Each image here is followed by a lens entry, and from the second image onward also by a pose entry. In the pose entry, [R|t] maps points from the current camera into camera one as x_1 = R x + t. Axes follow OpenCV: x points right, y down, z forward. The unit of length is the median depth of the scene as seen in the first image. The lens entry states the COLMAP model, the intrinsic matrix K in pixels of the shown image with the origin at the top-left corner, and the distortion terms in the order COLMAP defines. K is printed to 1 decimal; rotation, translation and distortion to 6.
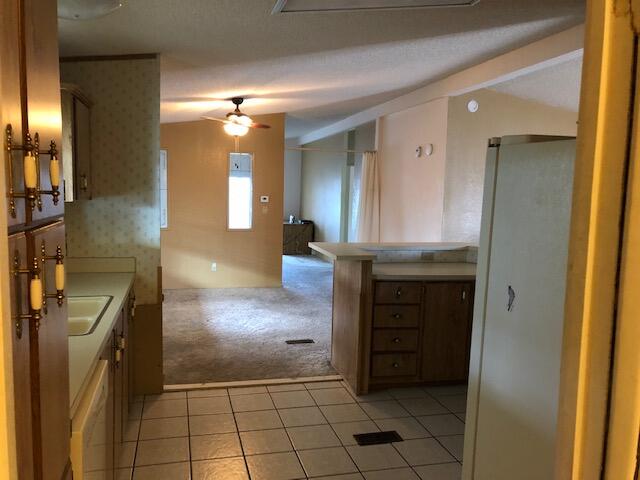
lens RADIAL K [[528.9, 0, 320.7], [0, 528.9, 243.4], [0, 0, 1]] dist [0.023547, -0.007423]
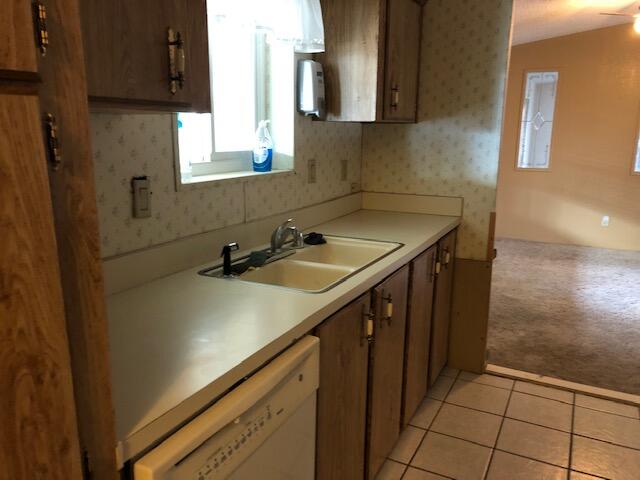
lens RADIAL K [[528.9, 0, 308.5], [0, 528.9, 242.4], [0, 0, 1]] dist [0.023547, -0.007423]
pose [[0.732577, 0.123266, -0.669430, 0.014241], [-0.055291, 0.990992, 0.121971, 0.008701], [0.678435, -0.052339, 0.732793, 0.262305]]
